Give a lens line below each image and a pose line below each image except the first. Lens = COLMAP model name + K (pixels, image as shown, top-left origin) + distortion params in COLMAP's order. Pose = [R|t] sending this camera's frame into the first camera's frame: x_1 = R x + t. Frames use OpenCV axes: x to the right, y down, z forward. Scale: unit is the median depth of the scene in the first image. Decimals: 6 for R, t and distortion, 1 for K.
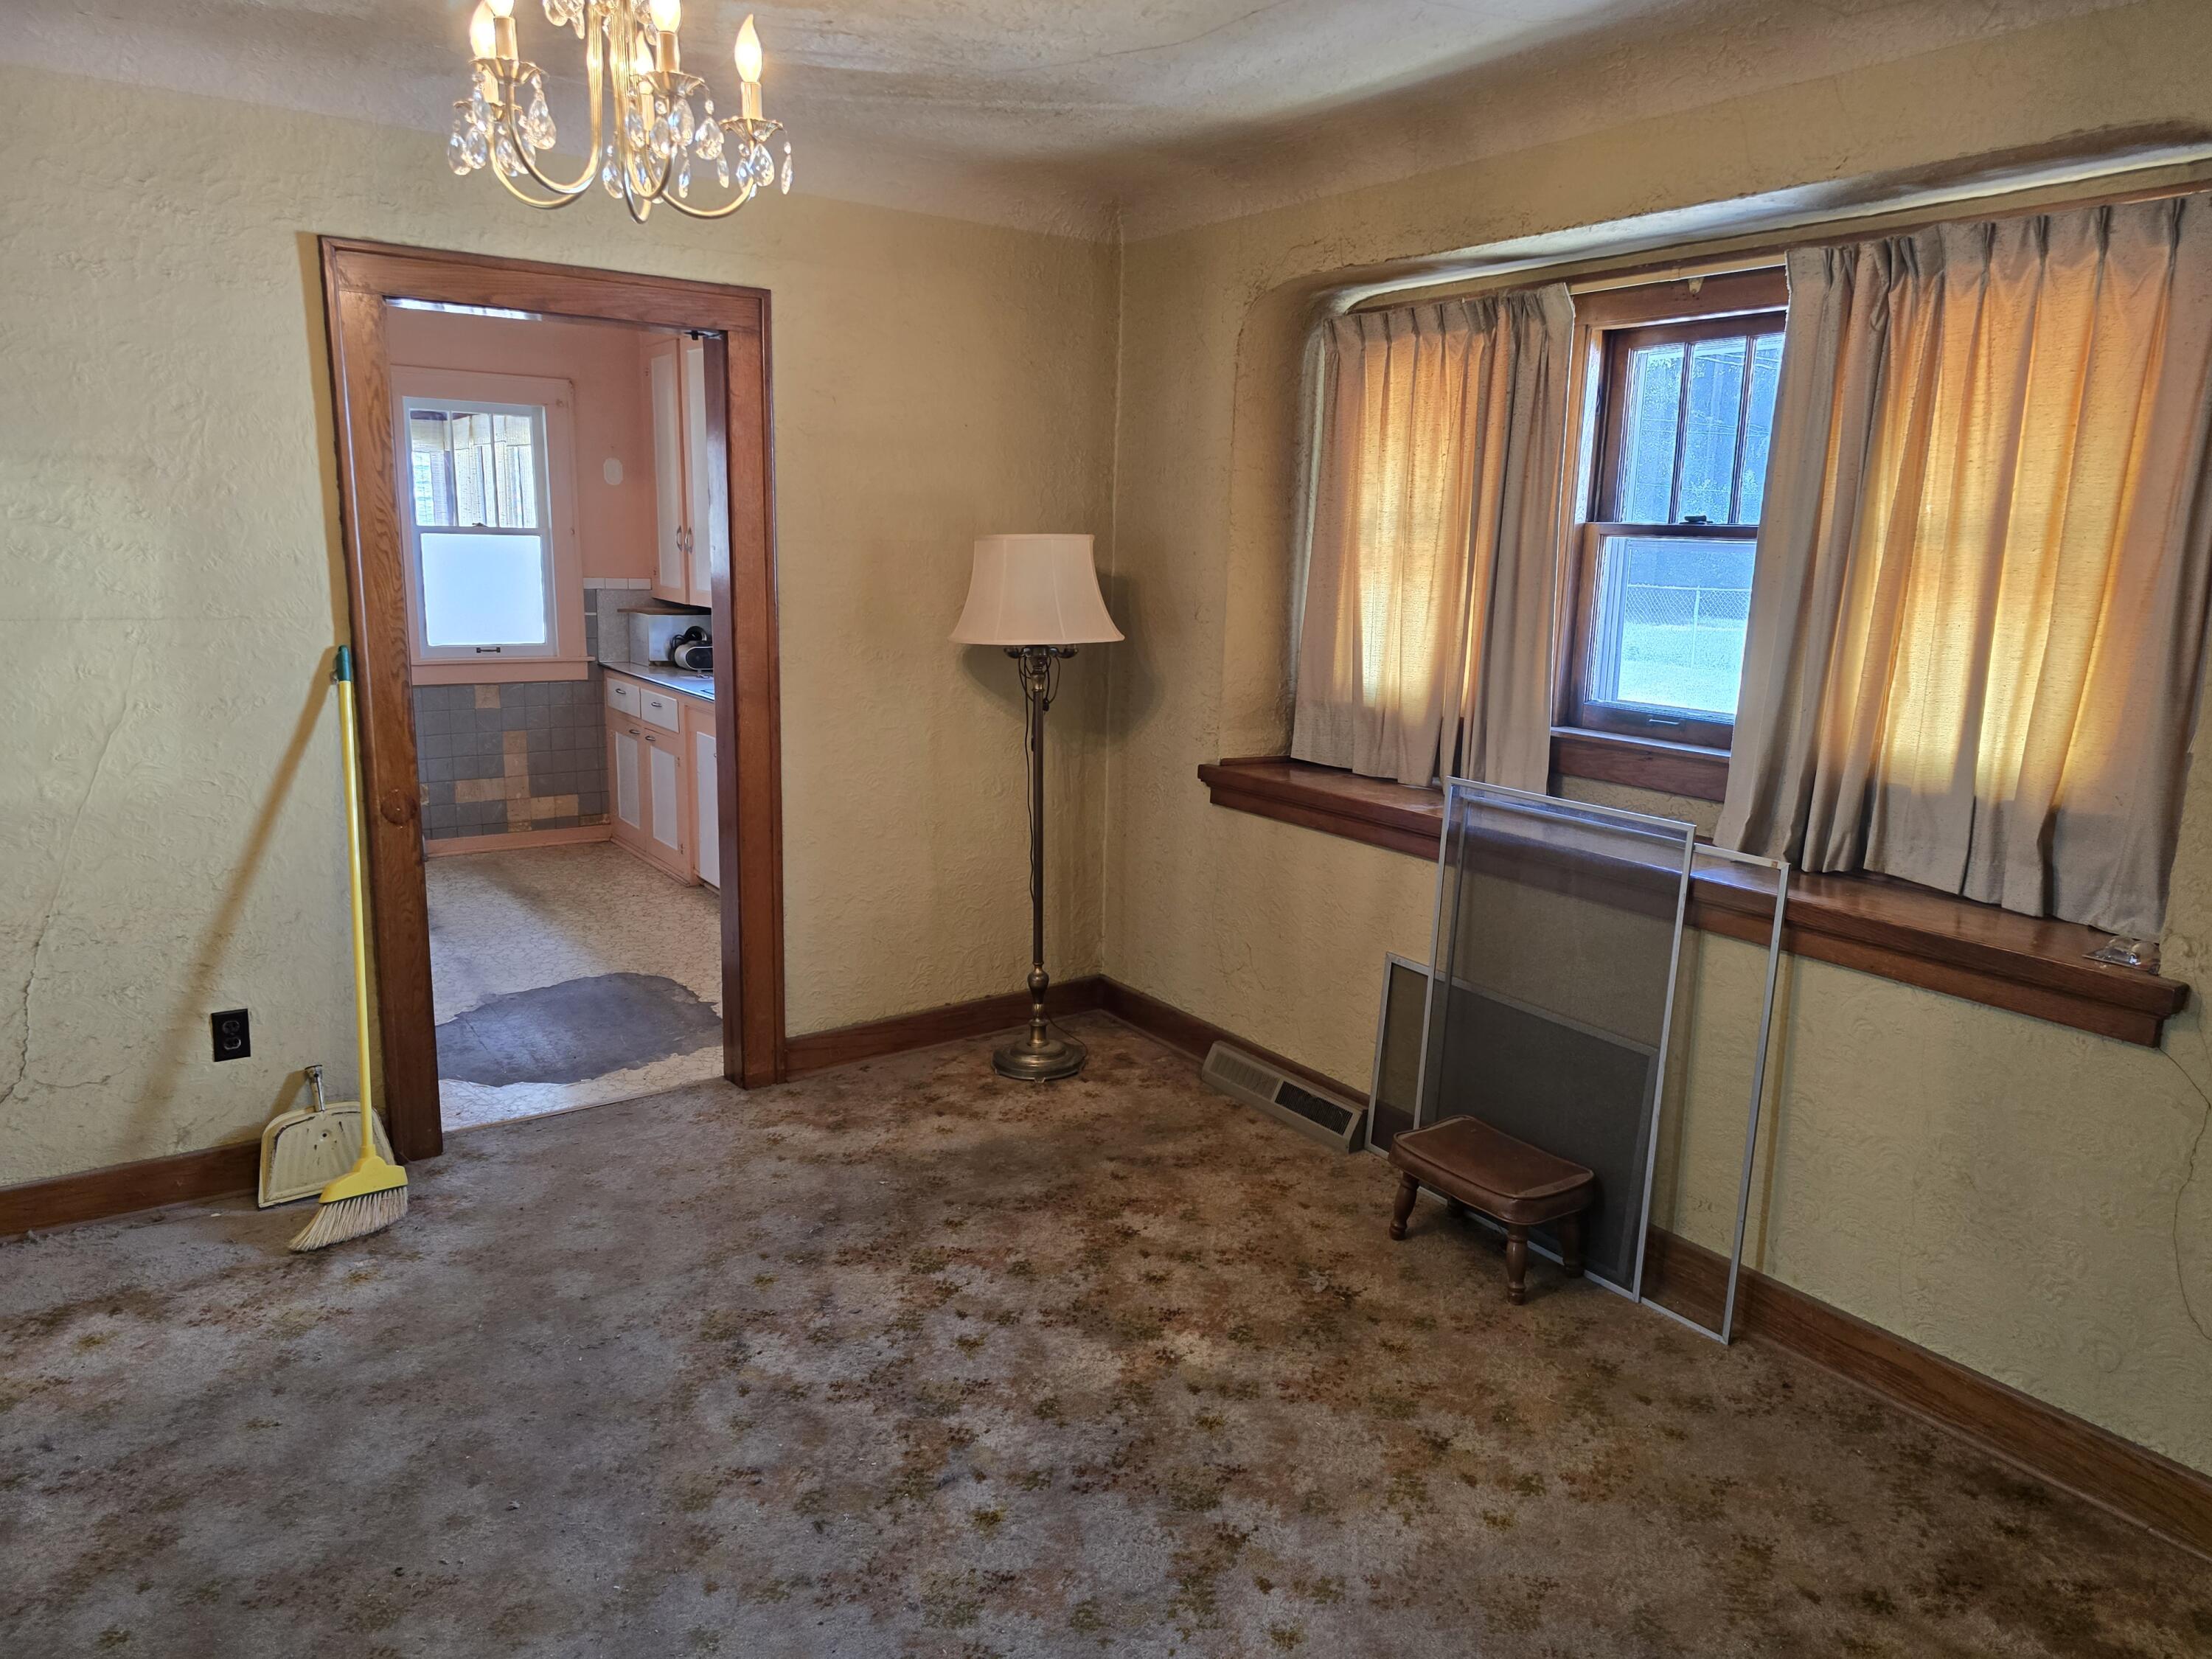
lens RADIAL K [[1475.9, 0, 1136.9], [0, 1475.9, 807.0], [0, 0, 1]] dist [0.032542, -0.017898]
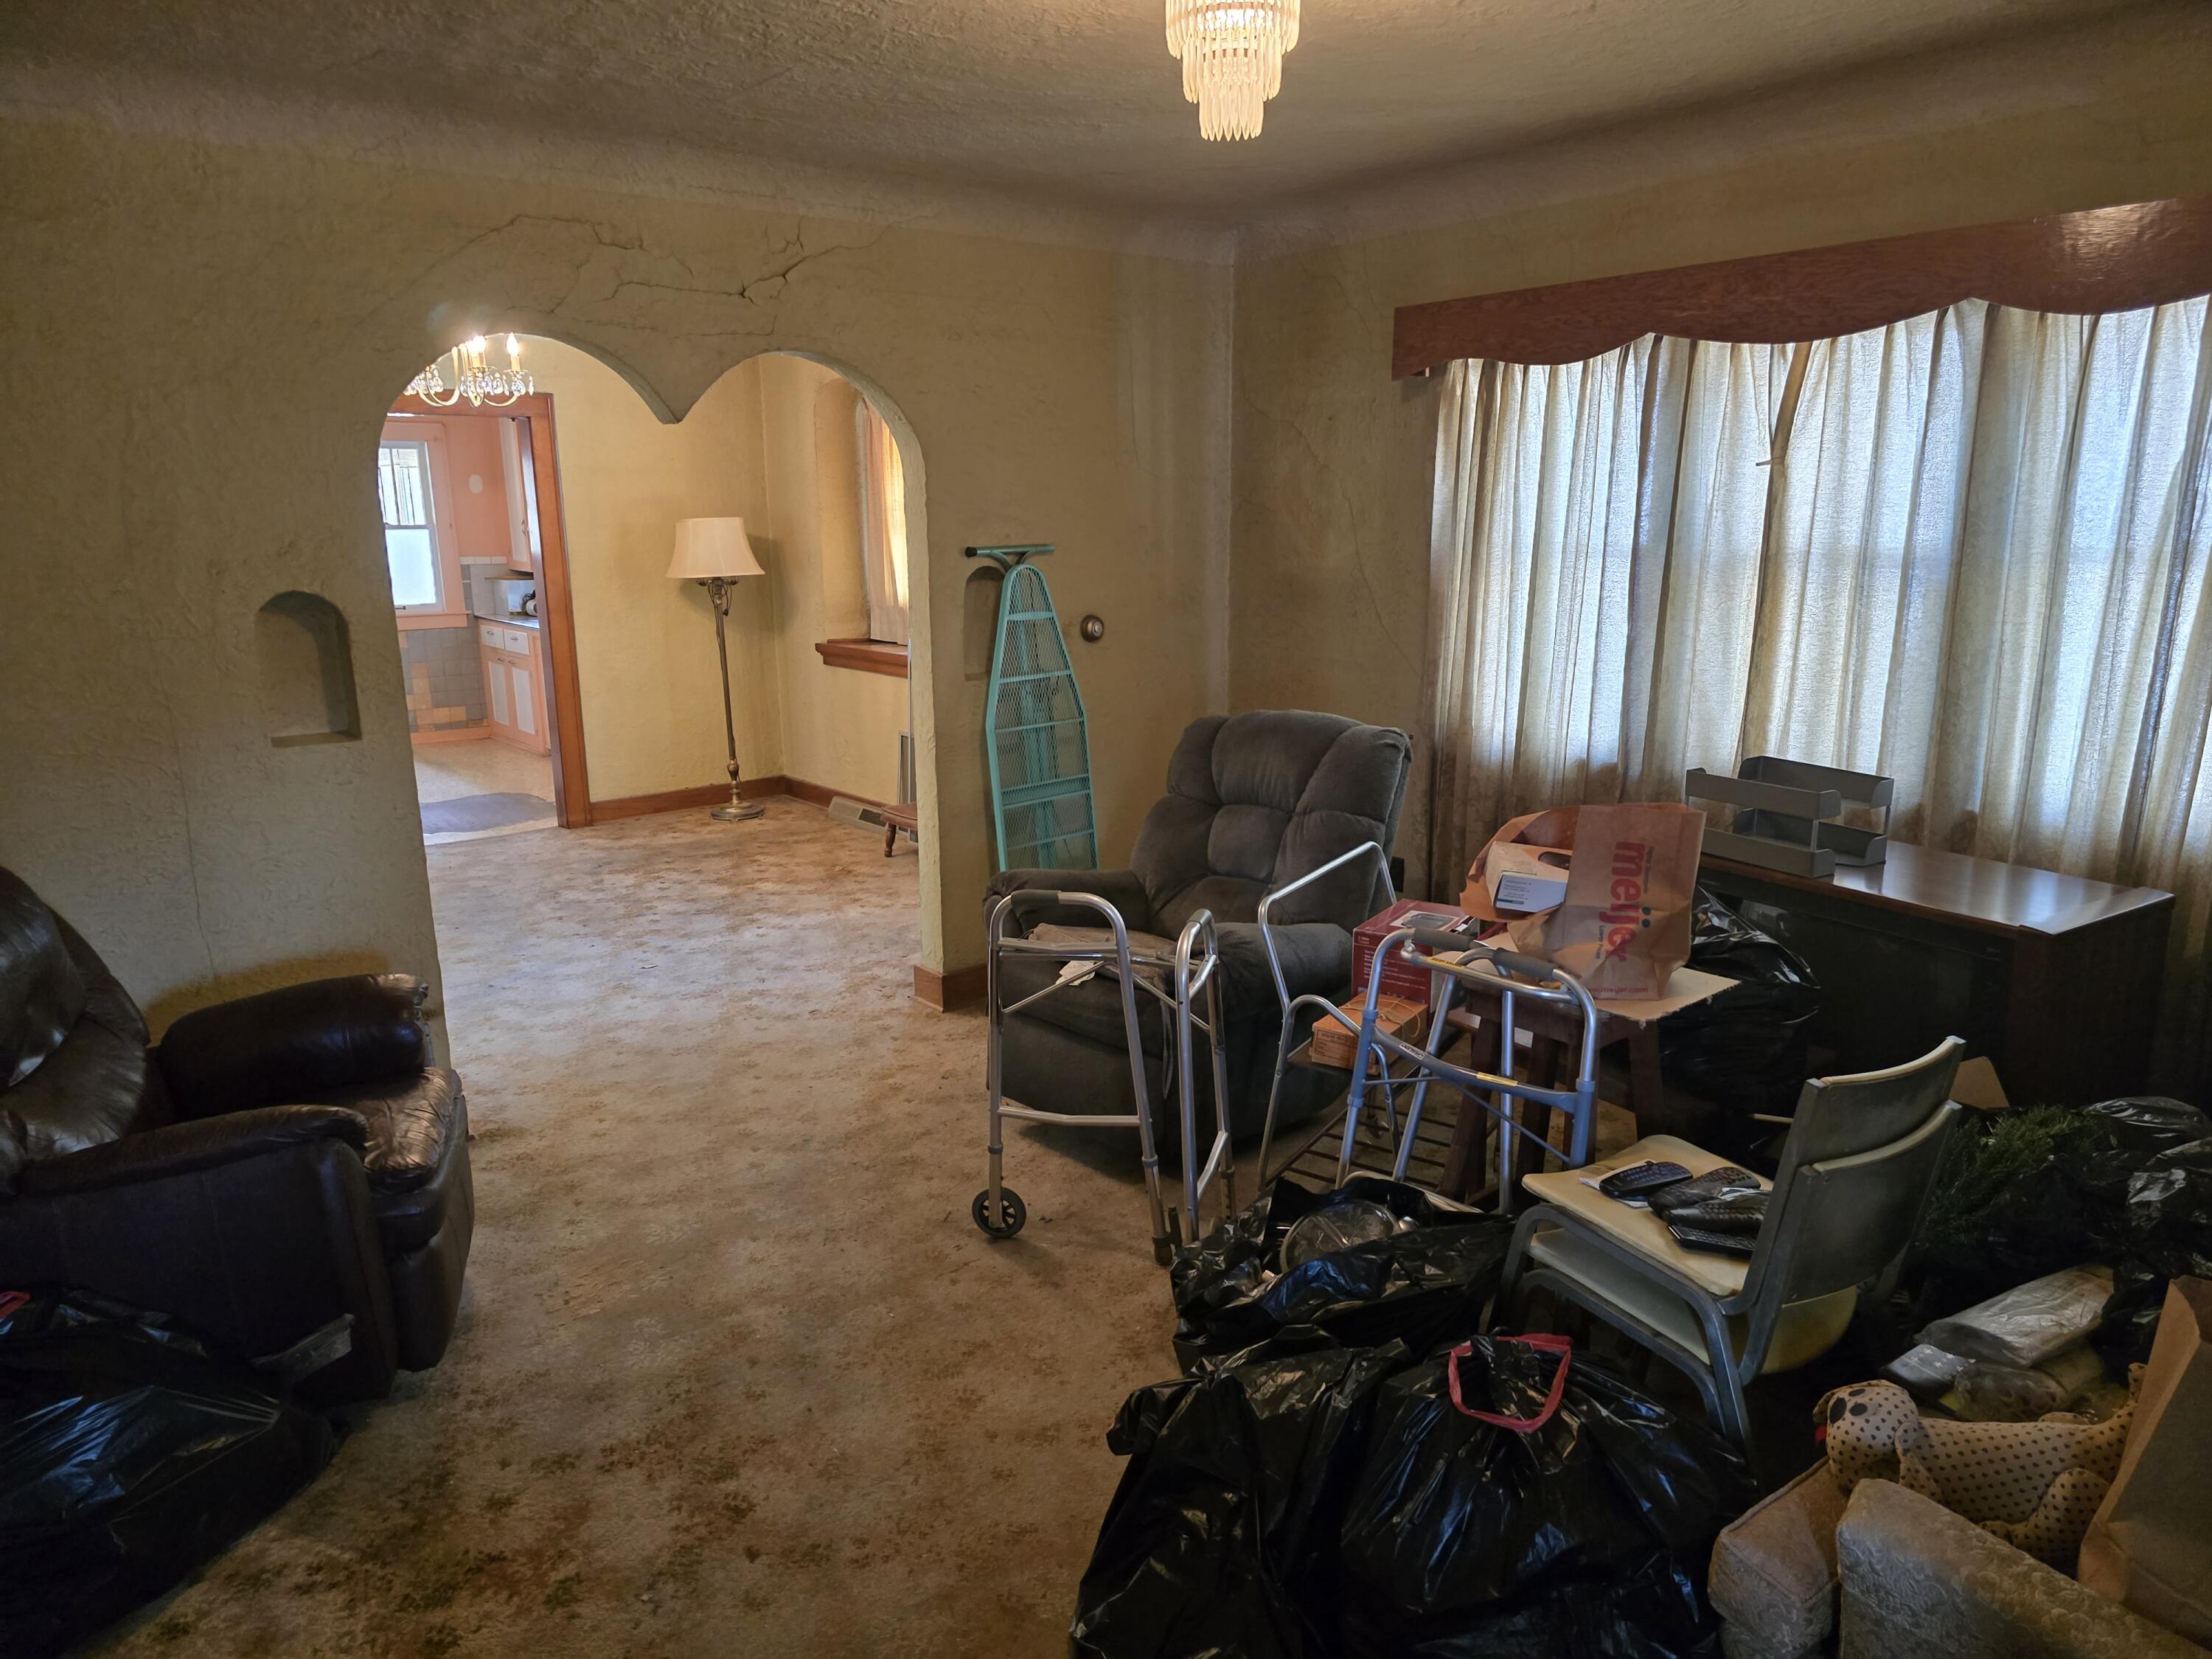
lens RADIAL K [[1475.9, 0, 1110.5], [0, 1475.9, 840.6], [0, 0, 1]] dist [0.032542, -0.017898]
pose [[0.997817, -0.044919, 0.048416, 0.298517], [0.043112, 0.998357, 0.037755, 0.157267], [-0.050032, -0.035585, 0.998113, -0.819836]]
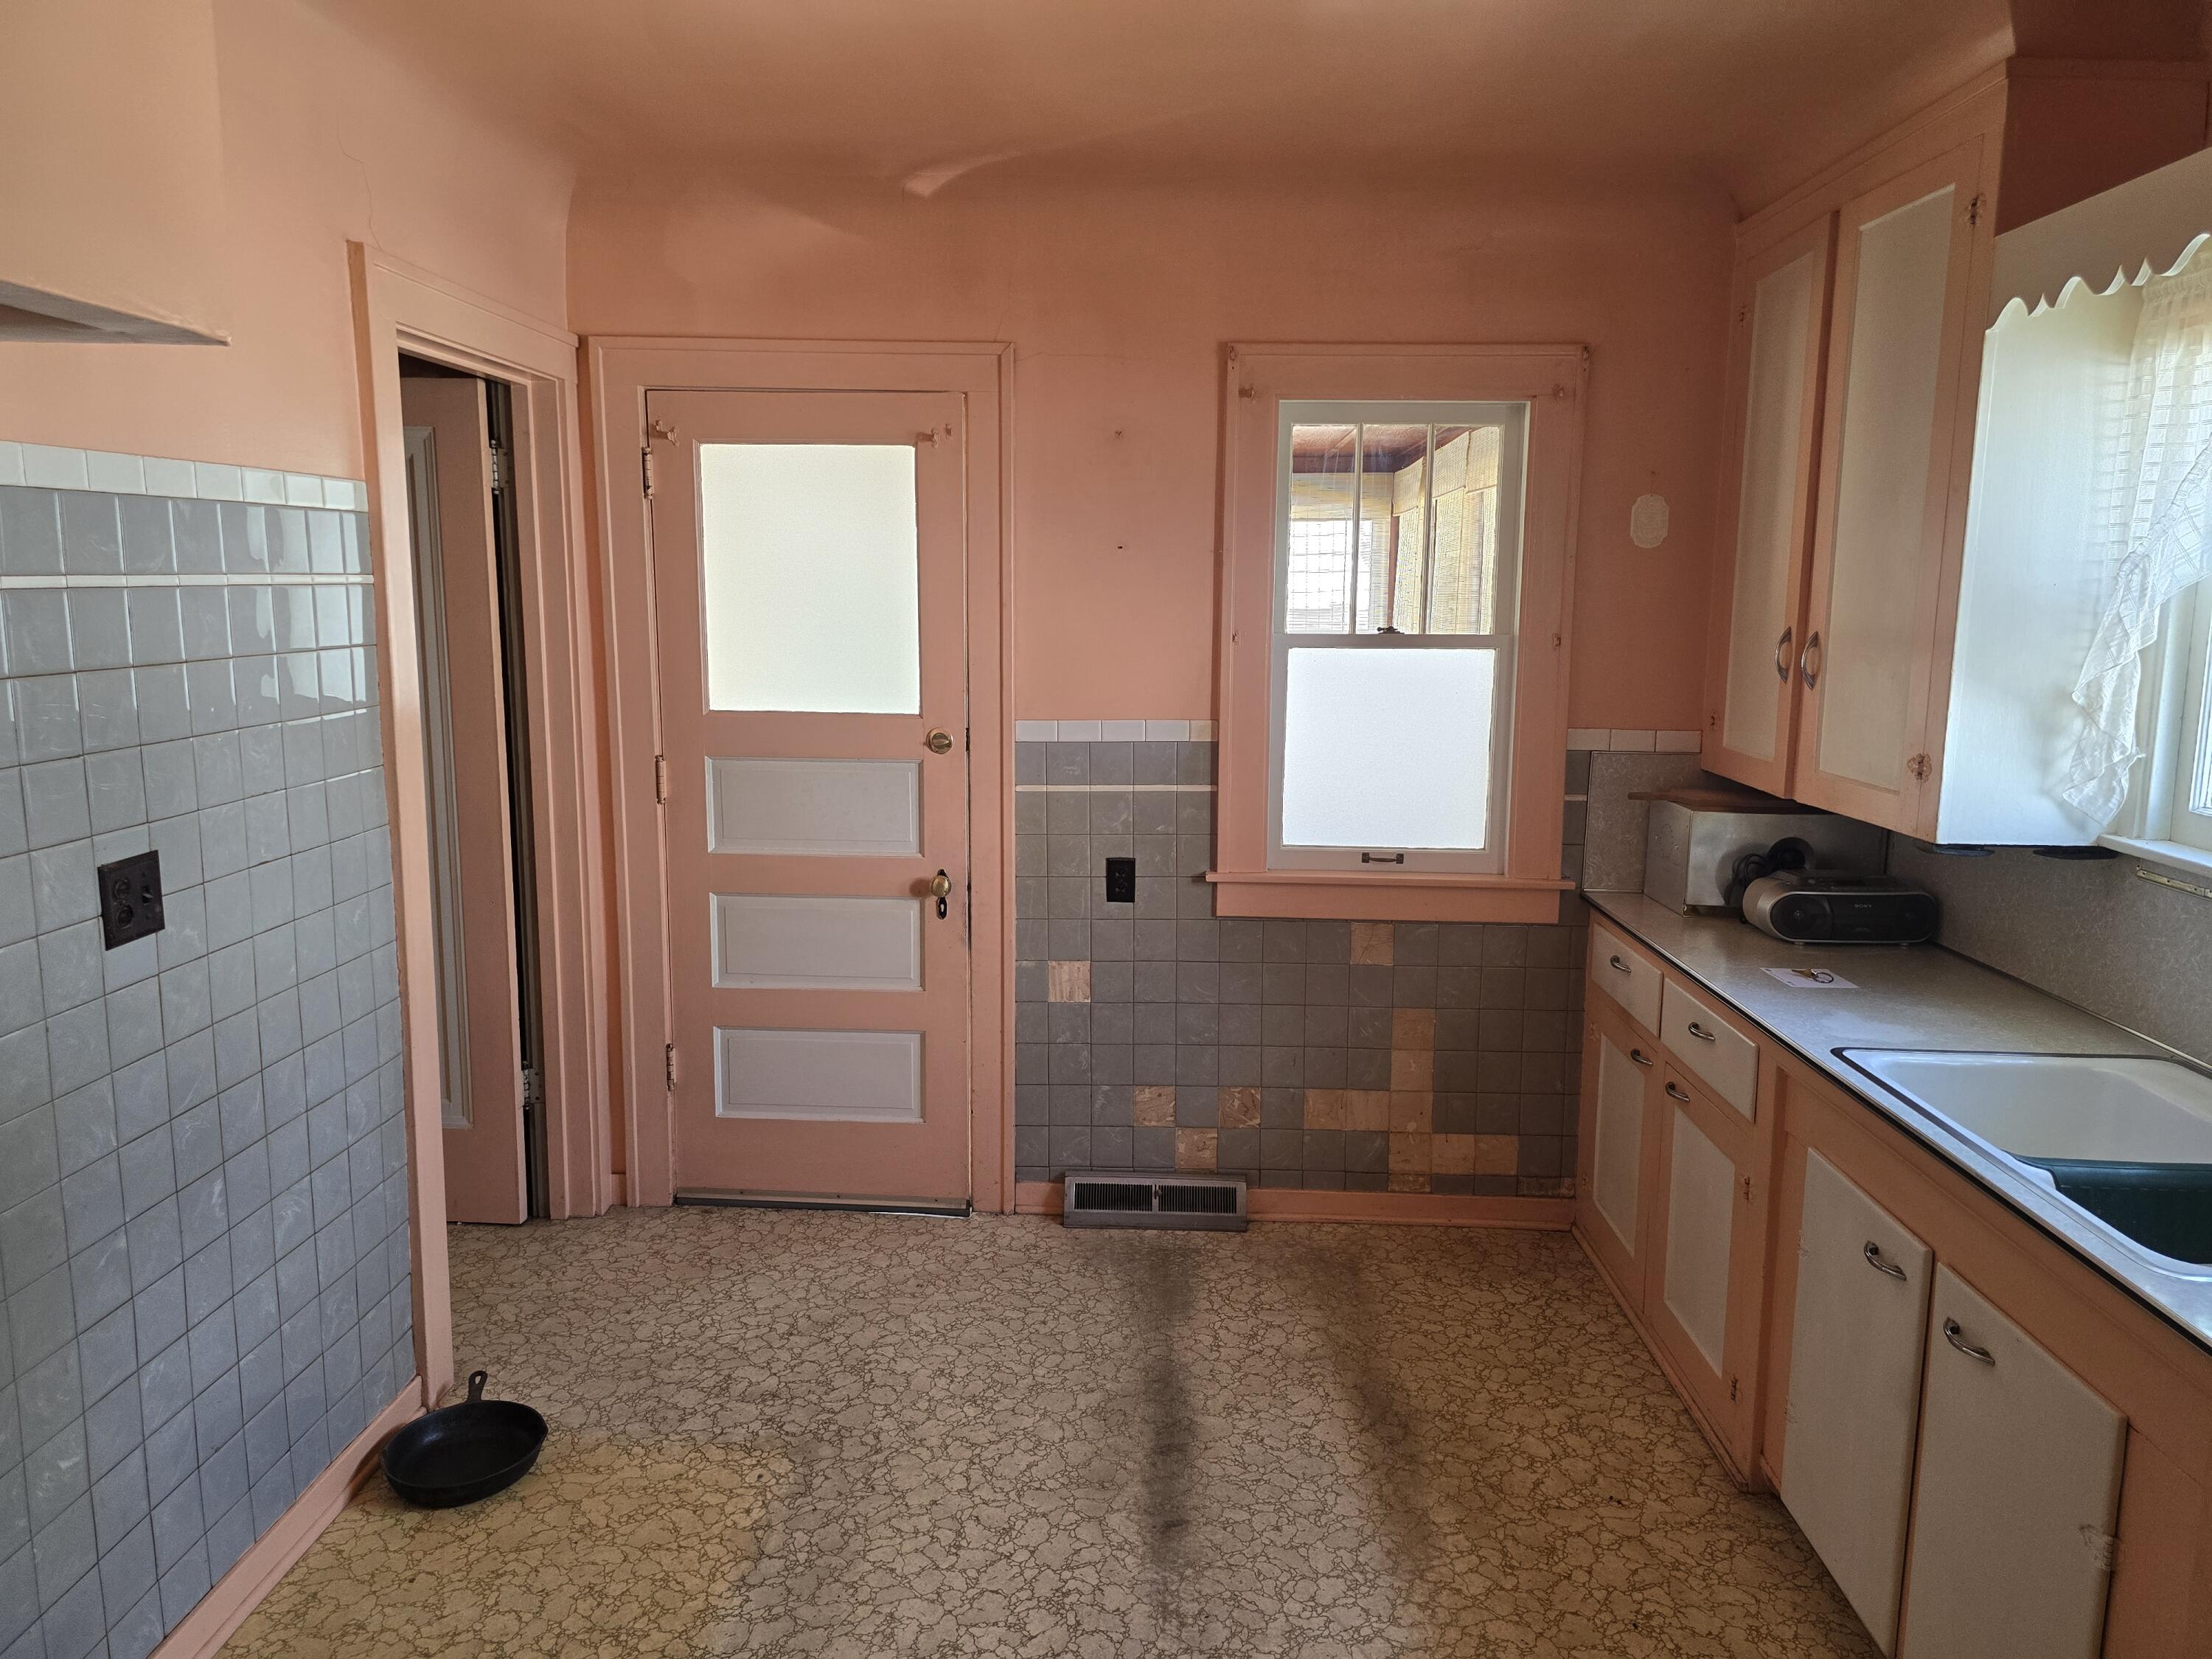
lens RADIAL K [[1475.9, 0, 1106.0], [0, 1475.9, 814.2], [0, 0, 1]] dist [0.032542, -0.017898]
pose [[0.788499, 0.070848, -0.610942, -0.293559], [-0.103740, 0.994431, -0.018570, -0.157520], [0.606224, 0.078022, 0.791458, 0.795077]]
